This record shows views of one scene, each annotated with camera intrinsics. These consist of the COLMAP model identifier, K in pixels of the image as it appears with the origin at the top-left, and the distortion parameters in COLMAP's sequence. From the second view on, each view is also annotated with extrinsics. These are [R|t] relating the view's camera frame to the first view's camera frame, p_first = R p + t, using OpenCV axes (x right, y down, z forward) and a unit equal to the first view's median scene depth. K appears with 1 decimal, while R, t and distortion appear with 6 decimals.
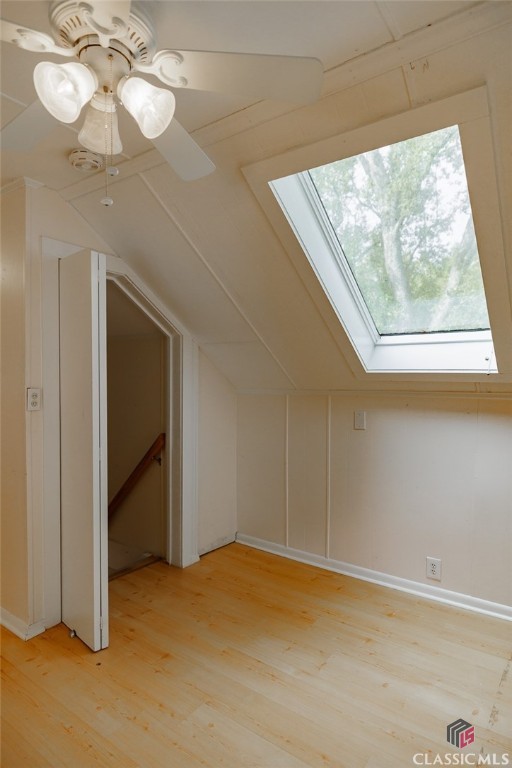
lens RADIAL K [[446.8, 0, 257.1], [0, 446.8, 412.5], [0, 0, 1]] dist [-0.004256, -0.001676]
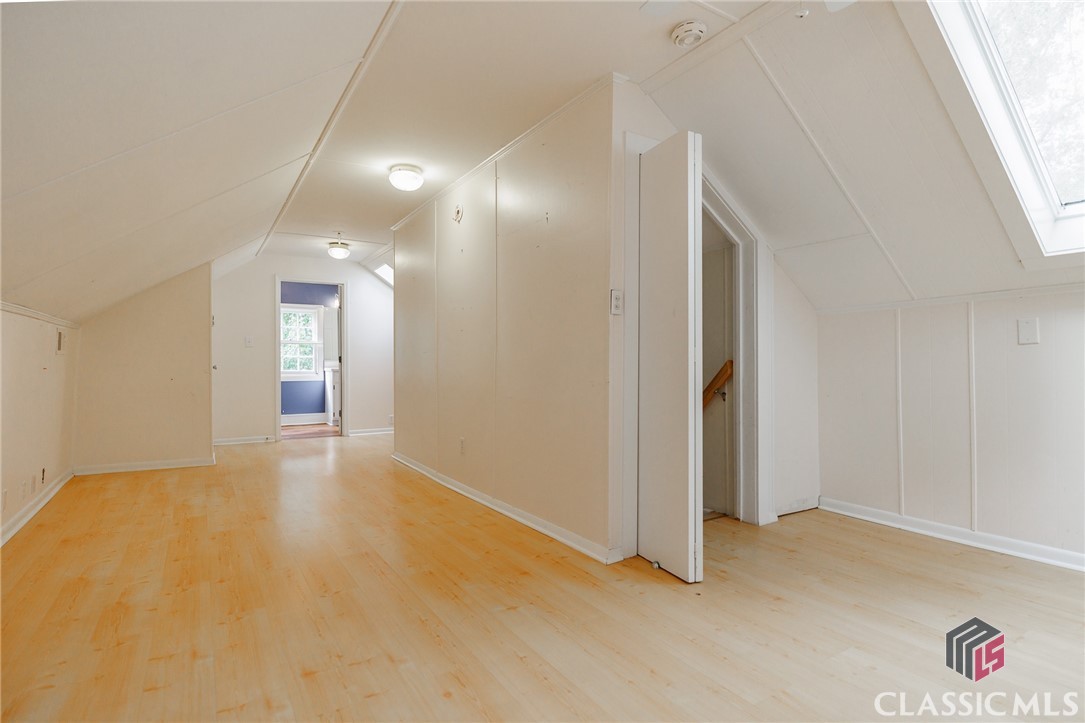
lens RADIAL K [[551.2, 0, 542.5], [0, 551.2, 361.5], [0, 0, 1]] dist [-0.012107, -0.000828]
pose [[0.922840, -0.018360, -0.384746, -0.150465], [-0.007403, 0.997833, -0.065375, 0.129087], [0.385112, 0.063179, 0.920705, -0.090555]]
